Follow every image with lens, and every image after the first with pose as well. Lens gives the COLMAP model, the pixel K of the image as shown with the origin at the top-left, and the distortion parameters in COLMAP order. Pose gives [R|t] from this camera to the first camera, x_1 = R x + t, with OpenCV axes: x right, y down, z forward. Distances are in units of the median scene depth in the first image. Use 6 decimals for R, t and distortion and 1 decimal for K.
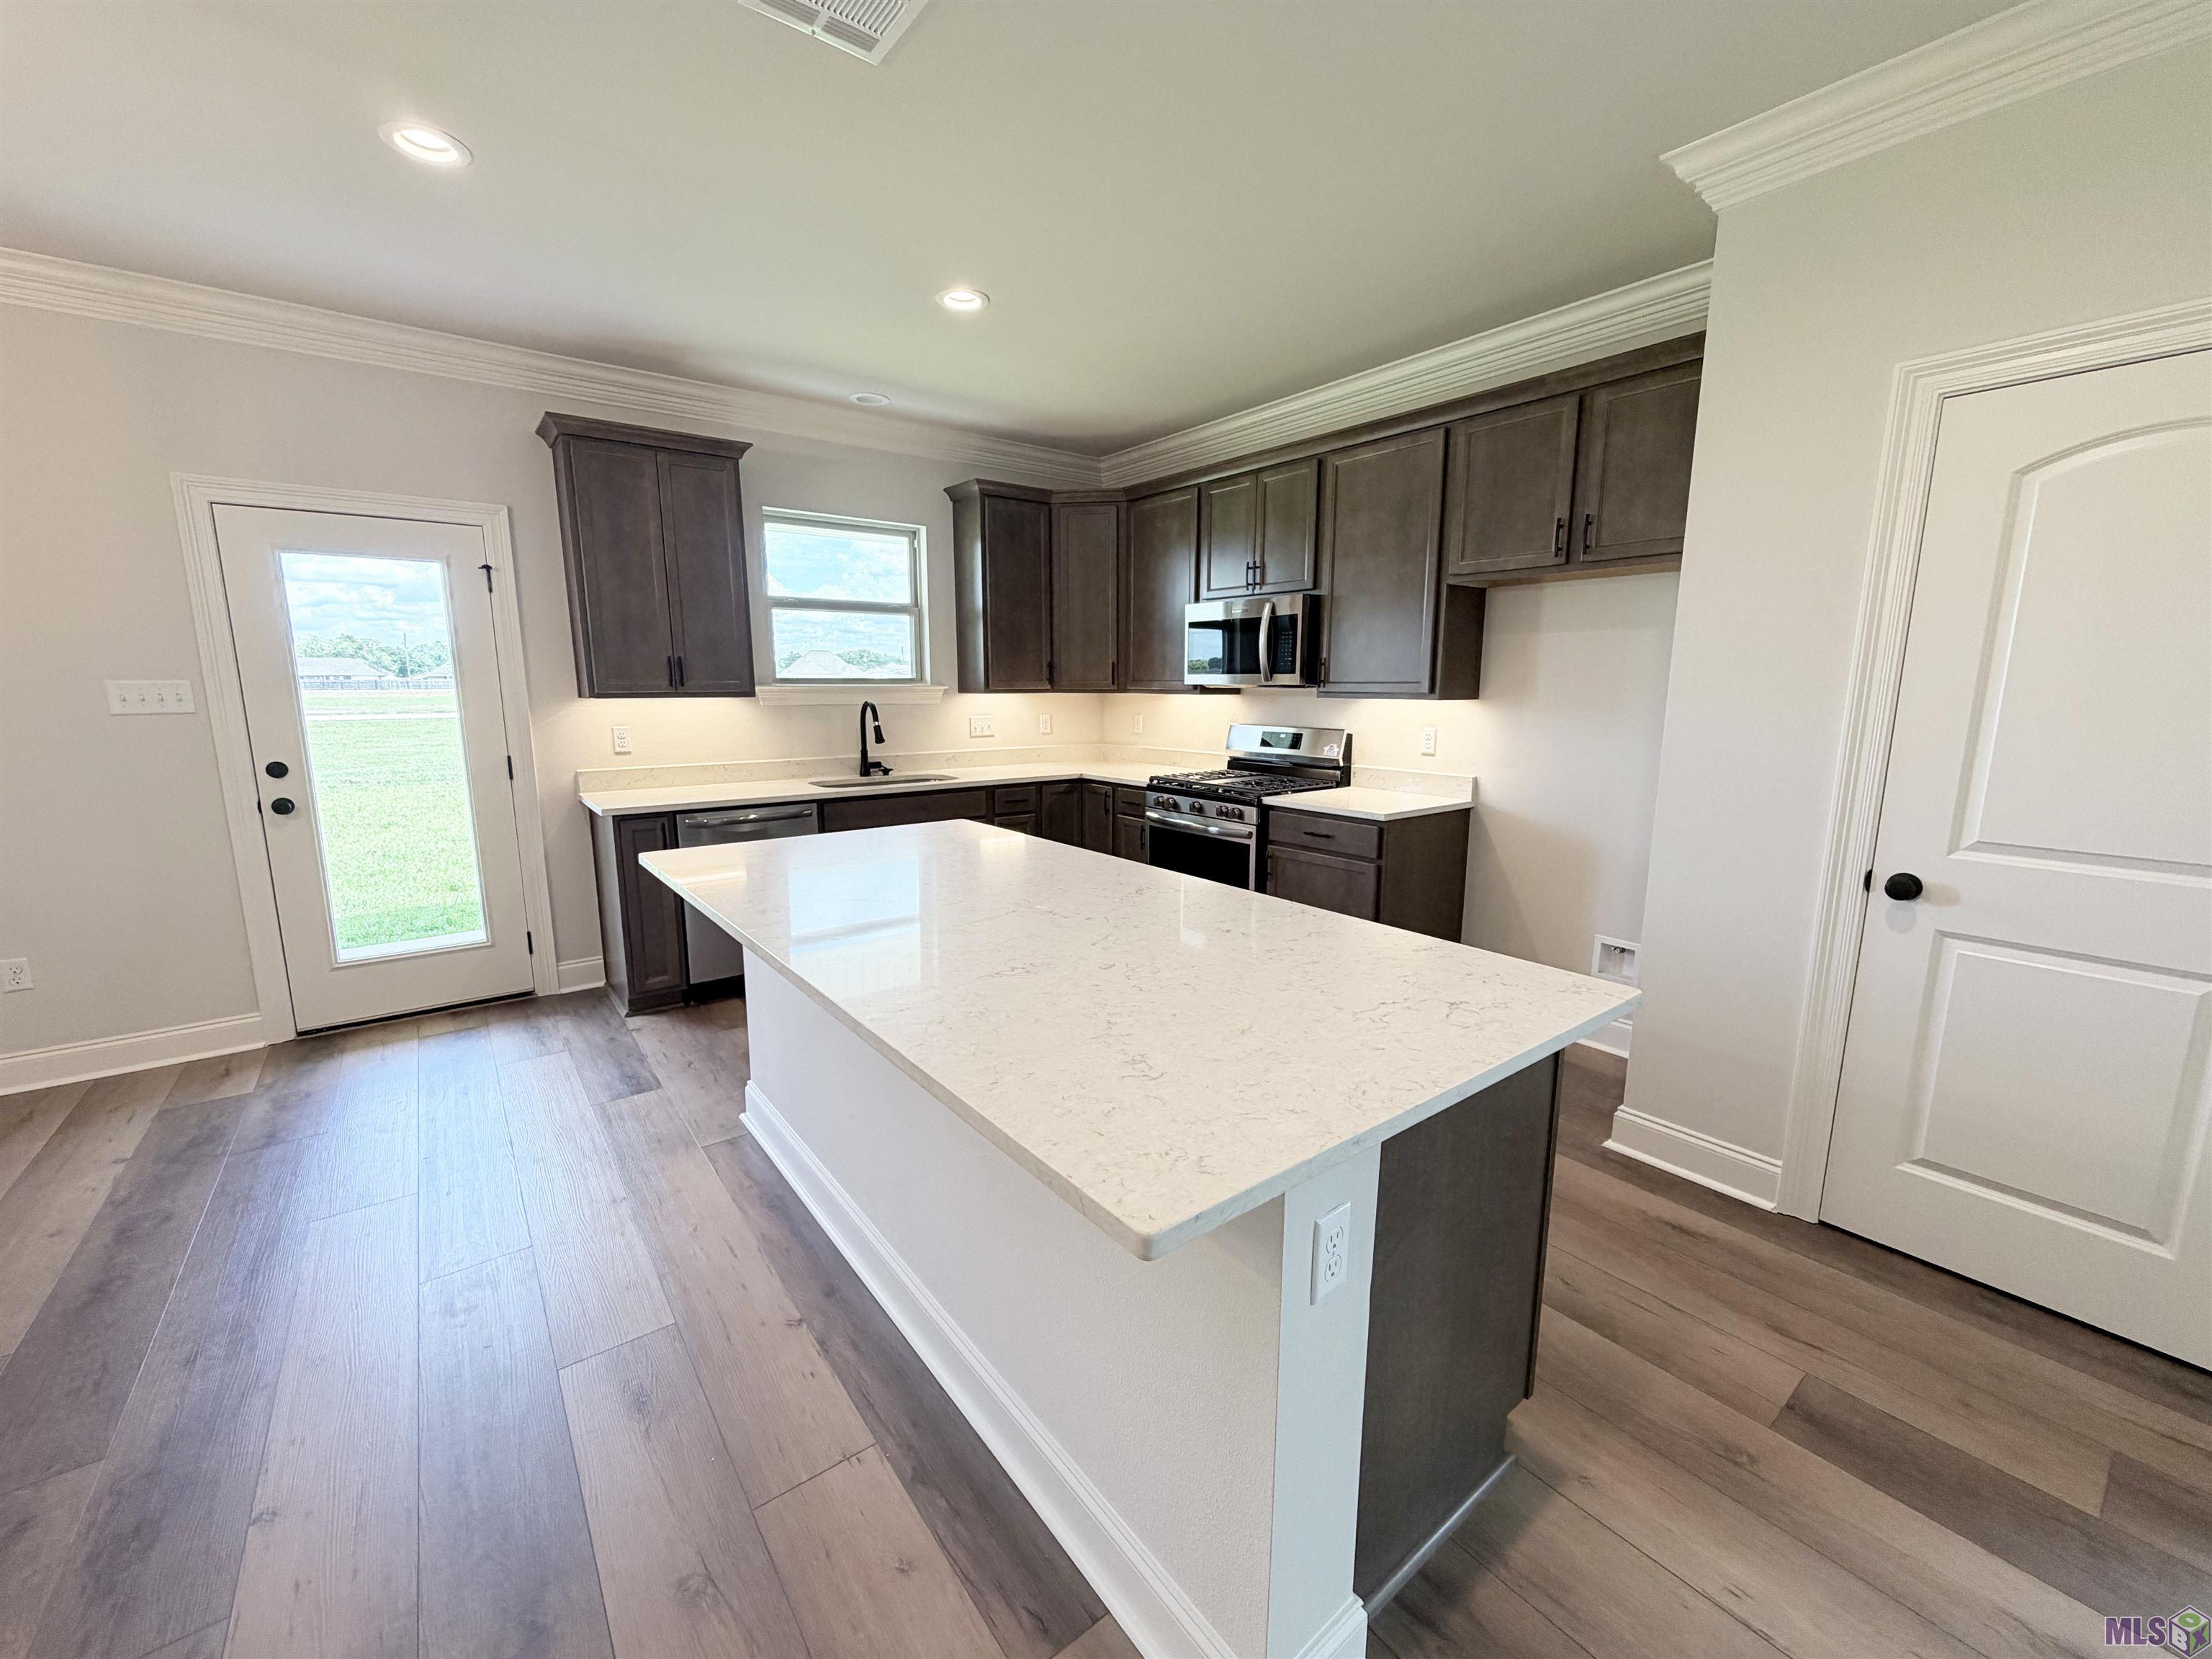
lens RADIAL K [[880.6, 0, 1092.5], [0, 880.6, 829.5], [0, 0, 1]] dist [0.000064, -0.000021]
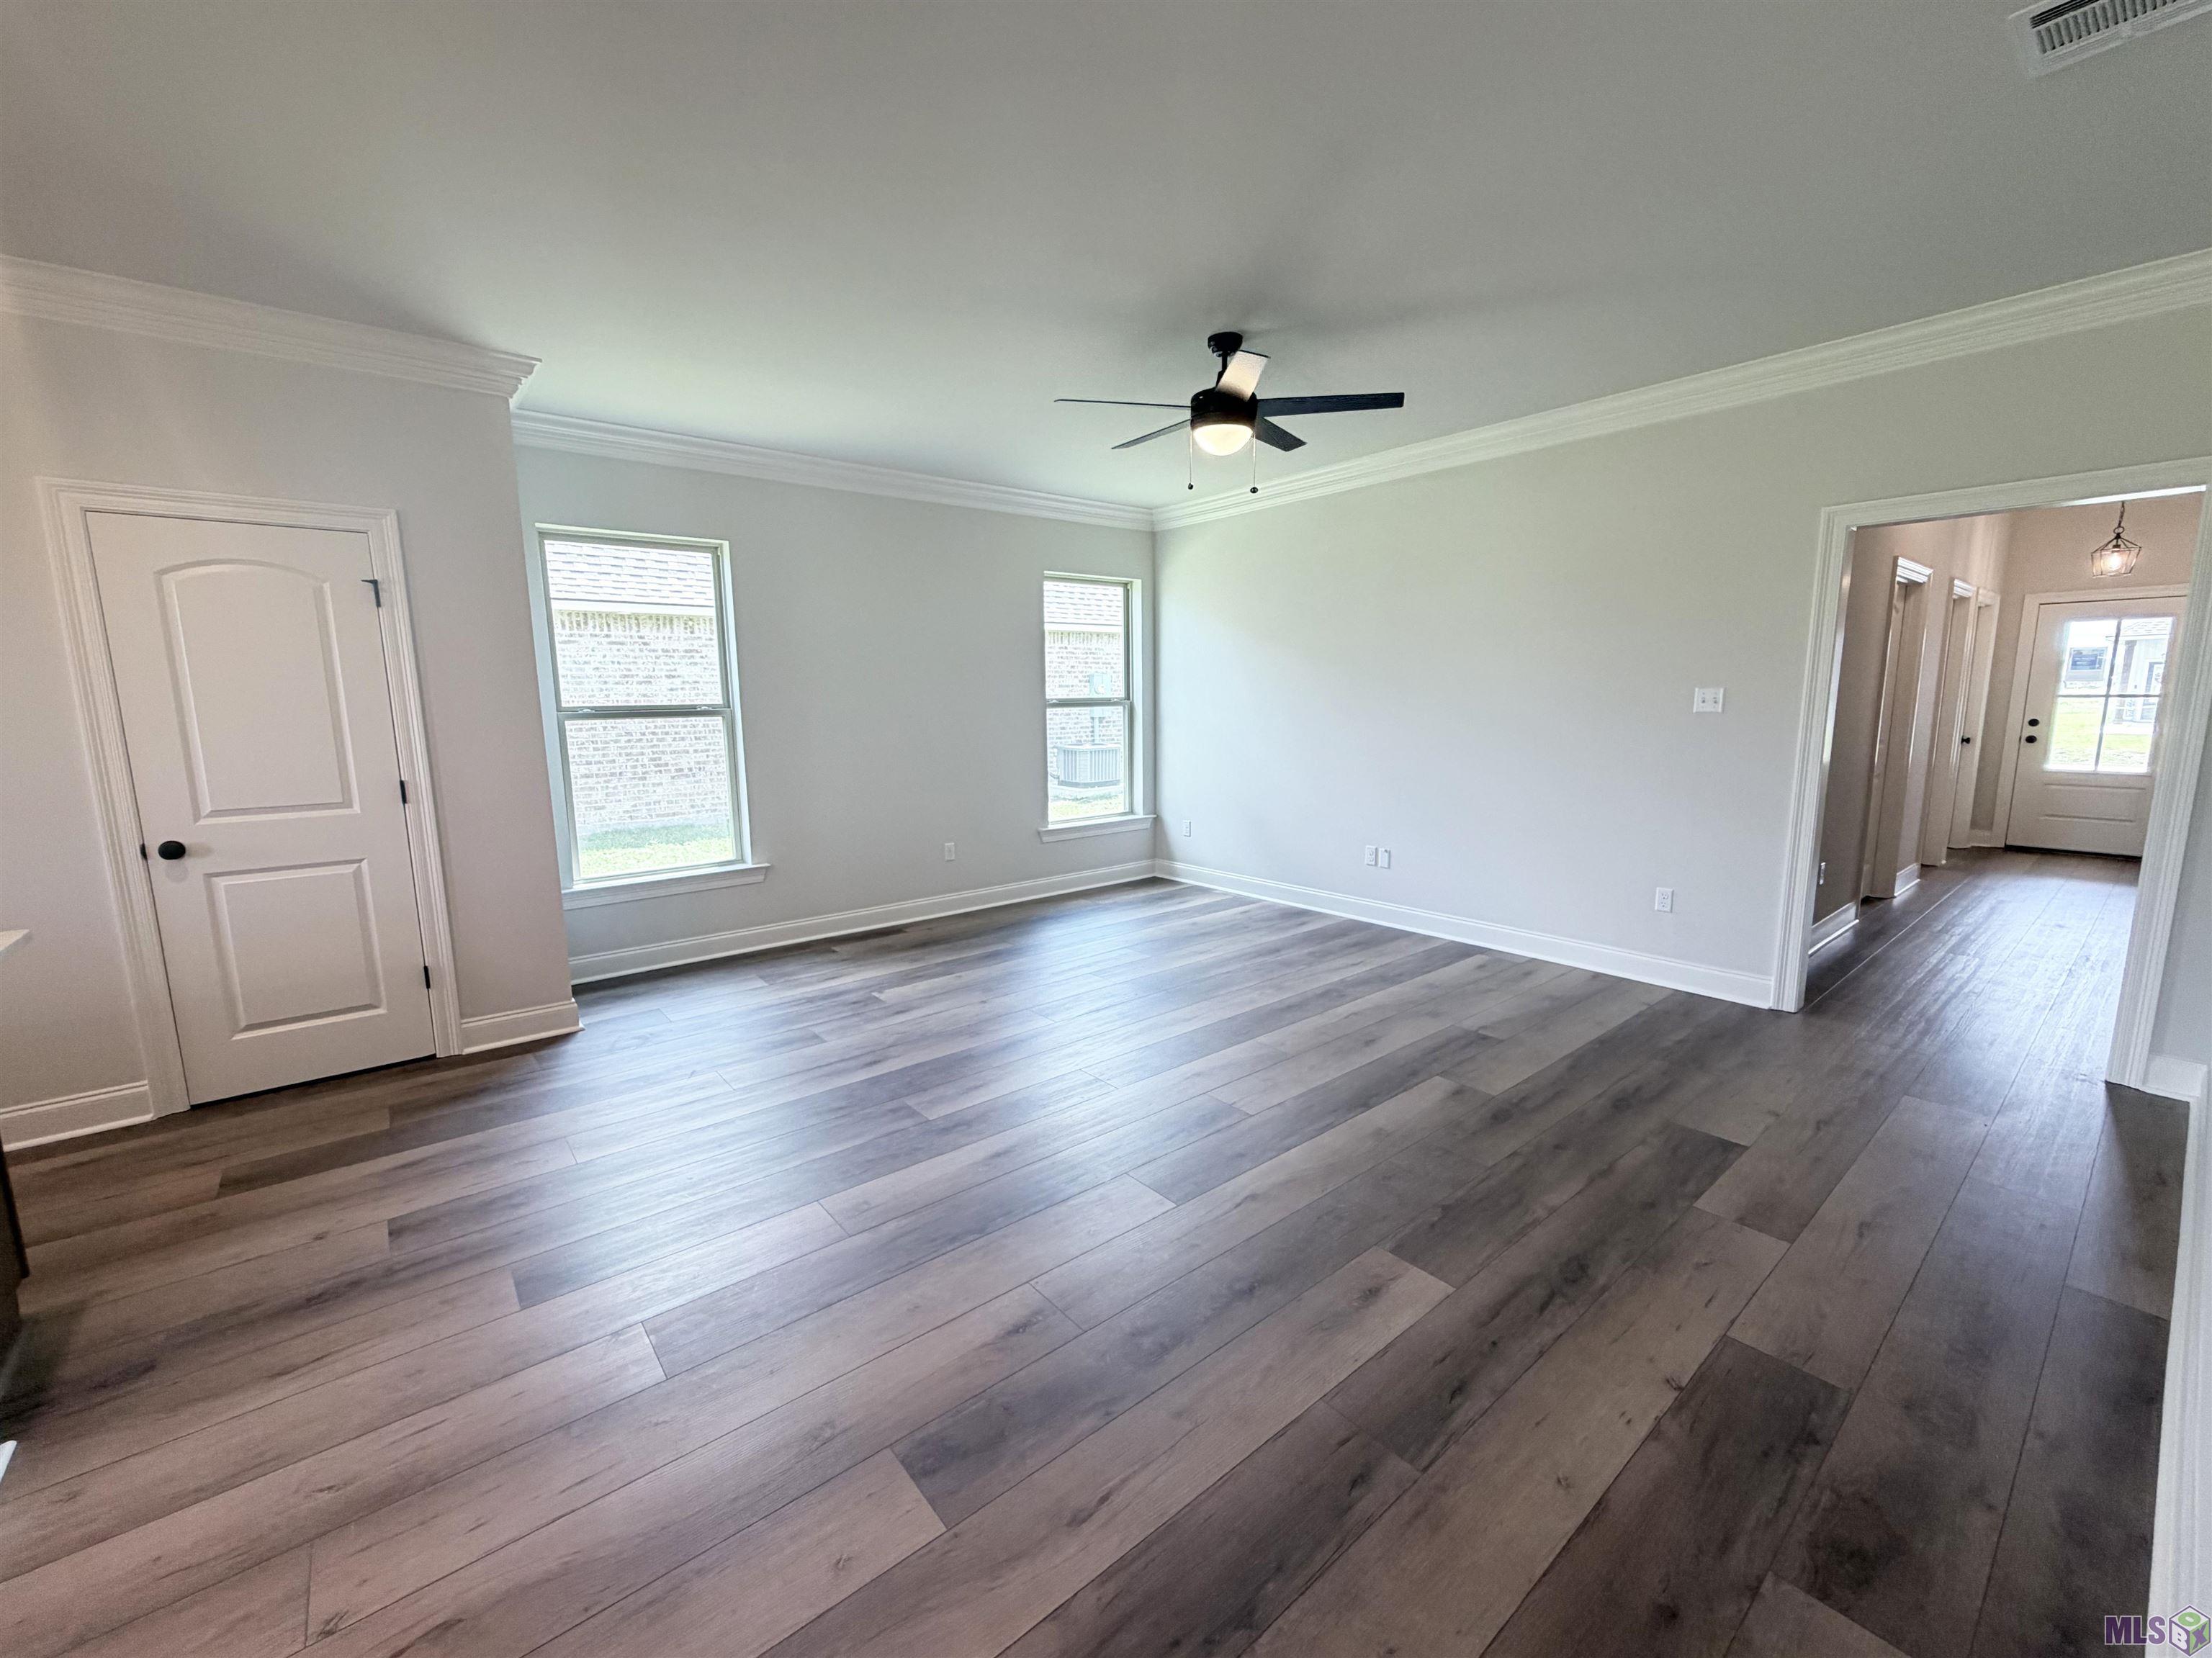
lens RADIAL K [[880.5, 0, 1092.5], [0, 880.5, 829.0], [0, 0, 1]] dist [0.000064, -0.000021]
pose [[-0.037191, -0.151563, 0.987748, -0.112666], [0.180730, 0.971112, 0.155815, 0.016353], [-0.982829, 0.184310, -0.008724, -0.096288]]
